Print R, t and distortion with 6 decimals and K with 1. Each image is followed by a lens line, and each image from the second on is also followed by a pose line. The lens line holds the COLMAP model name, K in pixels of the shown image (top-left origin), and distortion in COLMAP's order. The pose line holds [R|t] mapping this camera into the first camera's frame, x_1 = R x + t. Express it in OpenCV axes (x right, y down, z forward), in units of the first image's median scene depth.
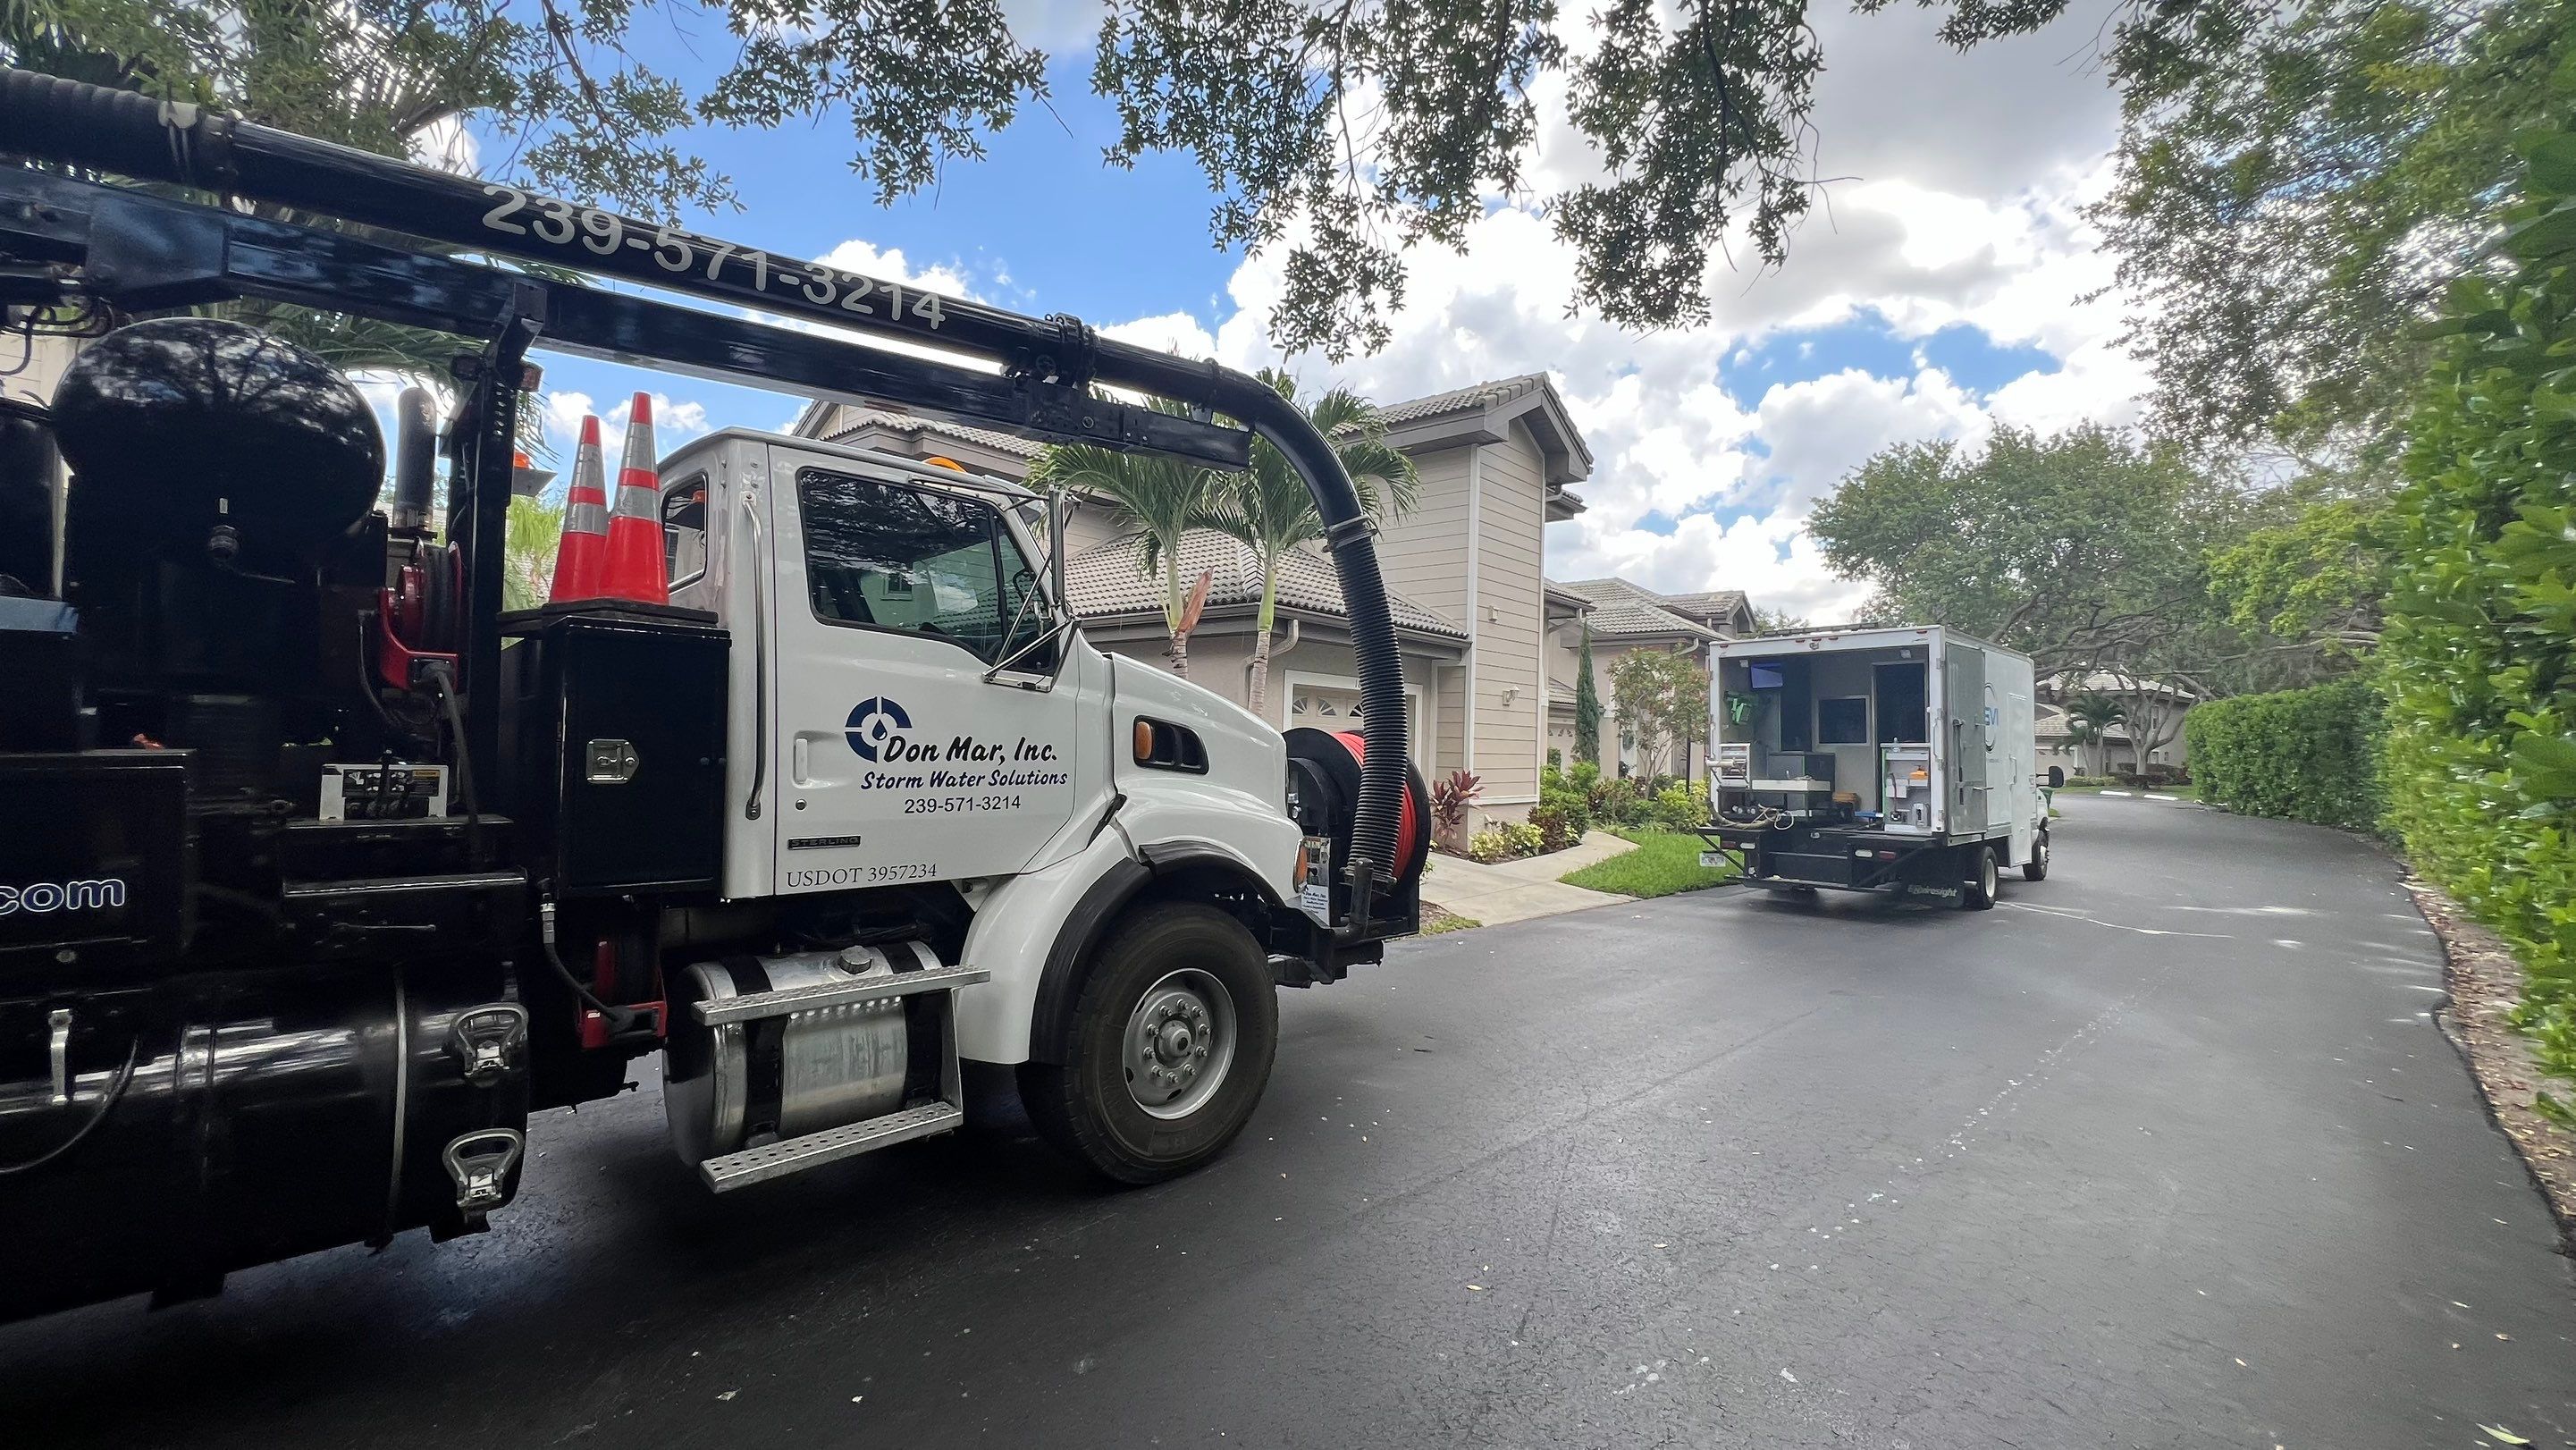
lens RADIAL K [[1032.1, 0, 1278.8], [0, 1032.1, 723.8], [0, 0, 1]] dist [-0.002012, 0.000709]
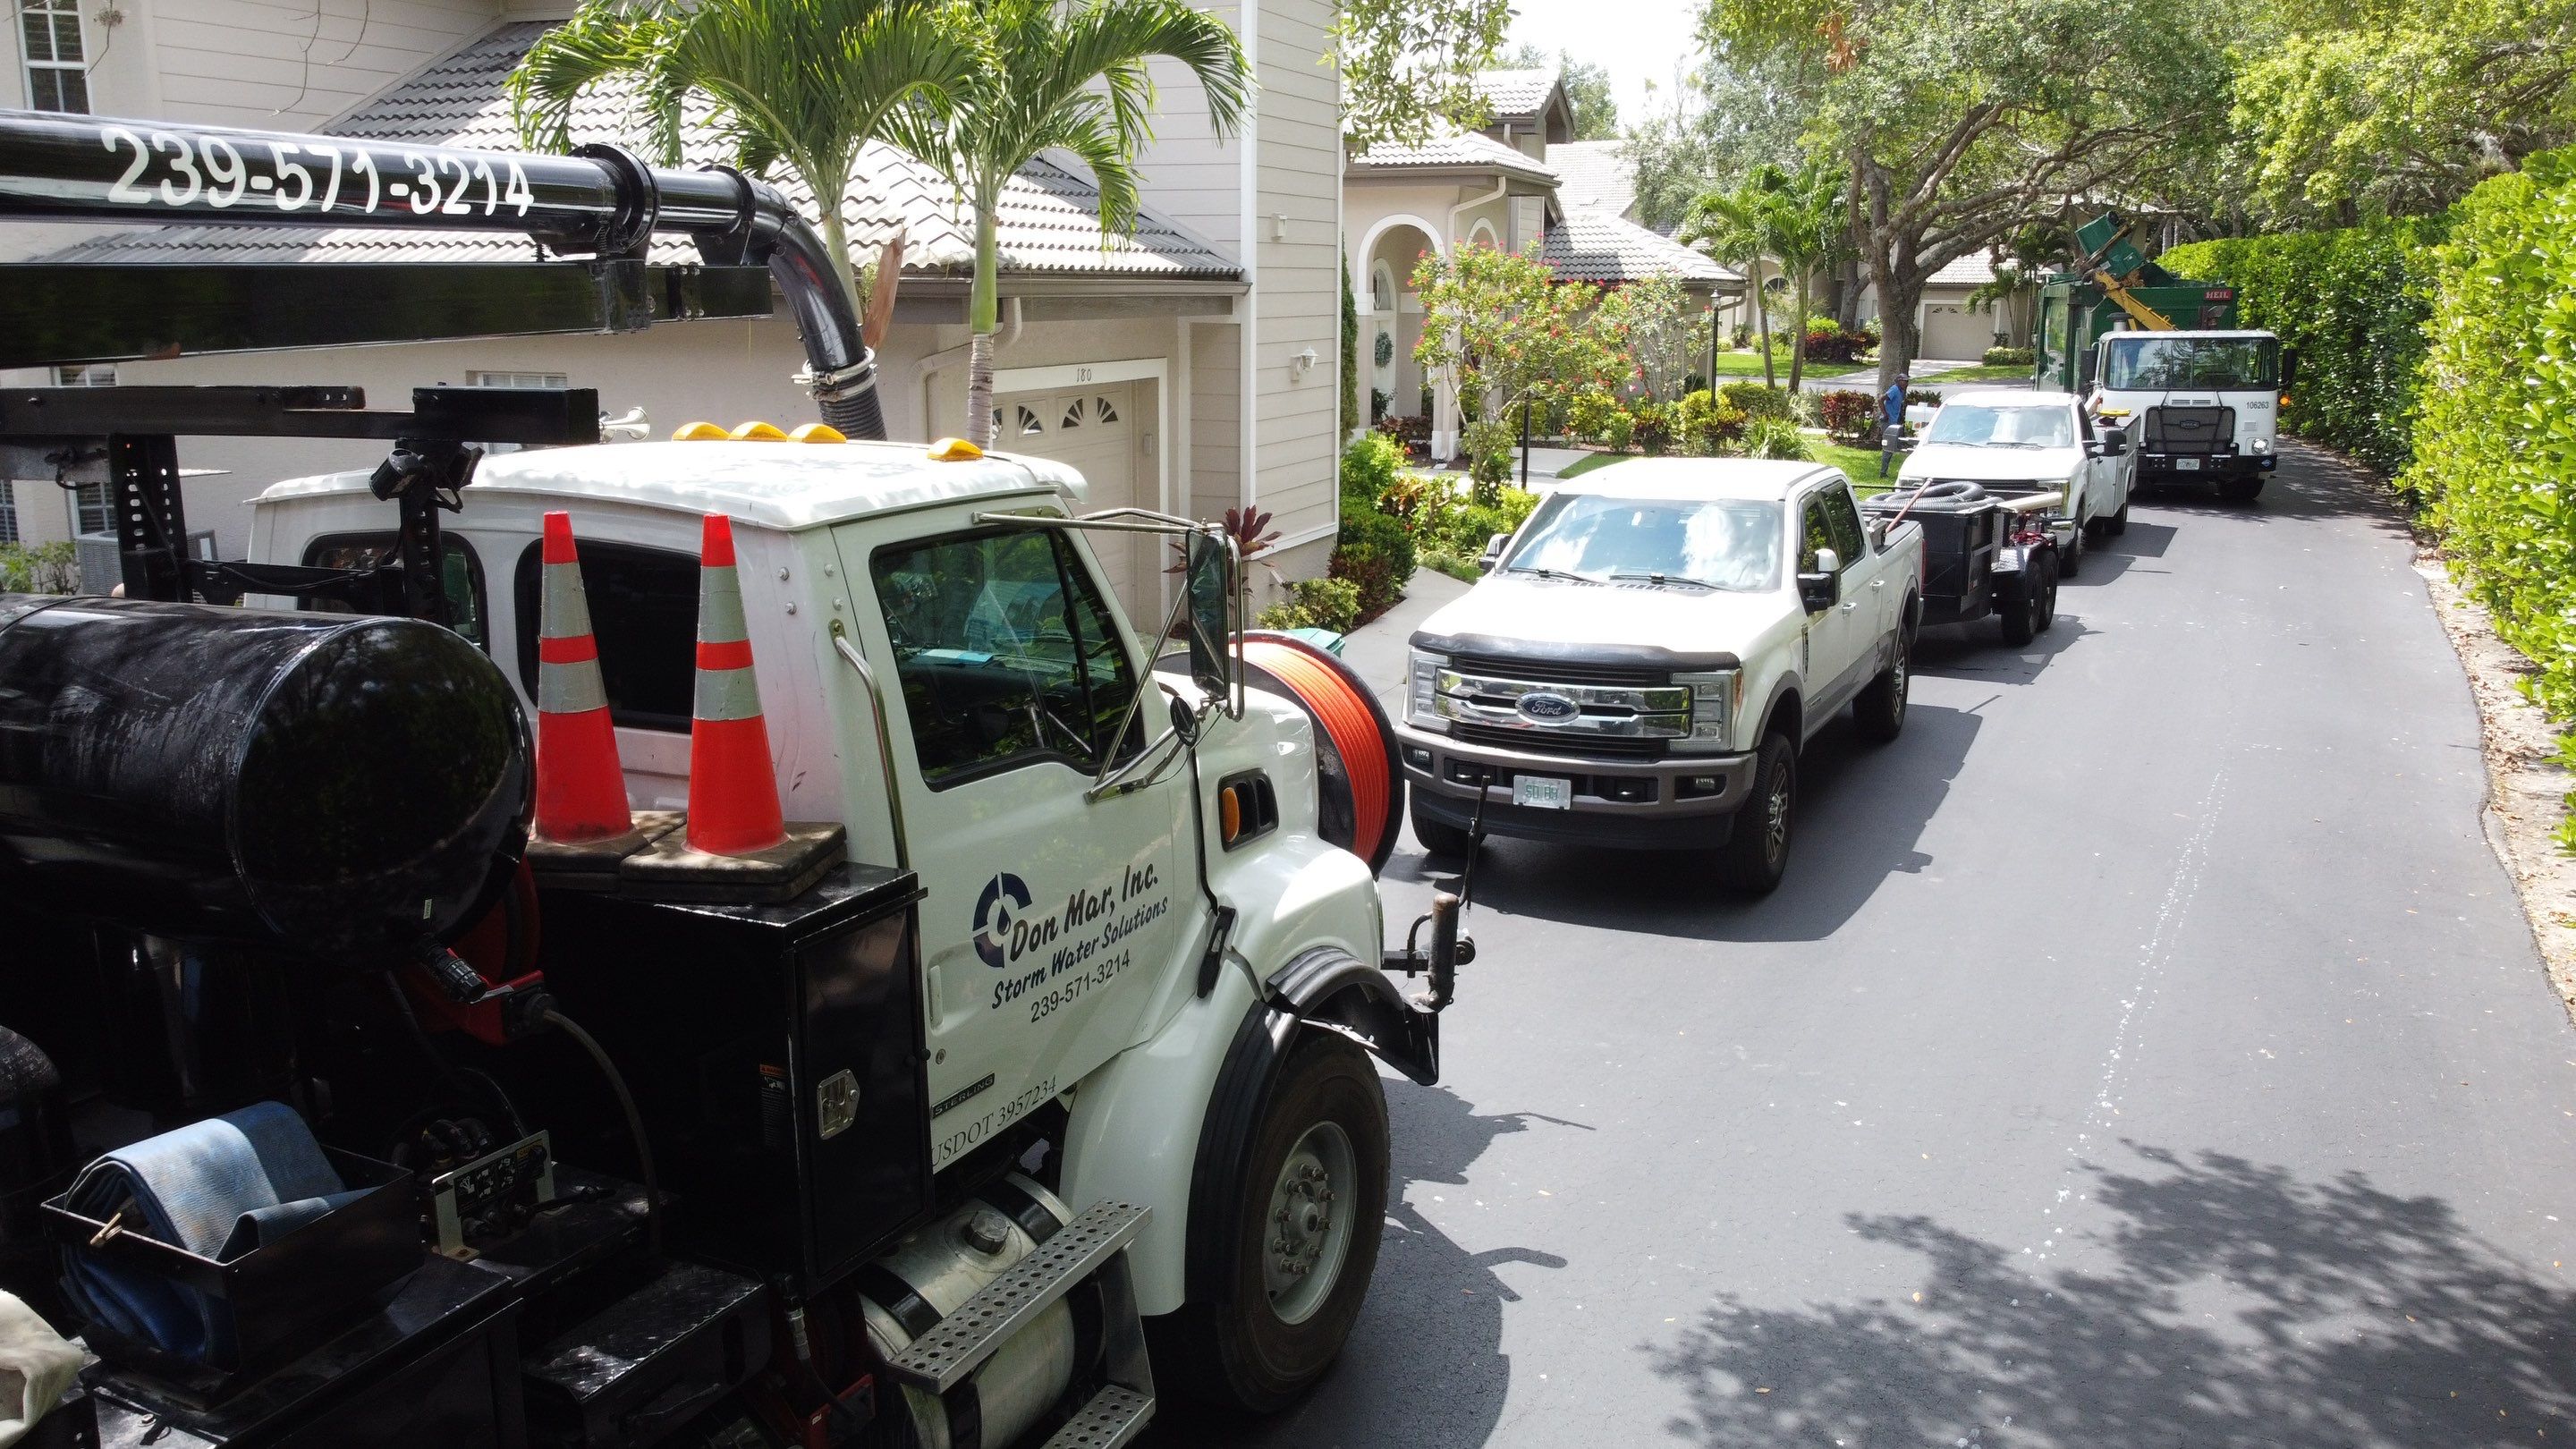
lens RADIAL K [[1981.6, 0, 1288.0], [0, 1981.6, 724.5], [0, 0, 1]] dist [-0.009831, -0.000493]
pose [[0.942236, -0.092653, 0.321879, -0.390218], [0.009762, 0.968168, 0.250111, -0.280838], [-0.334807, -0.232522, 0.913147, -0.145357]]
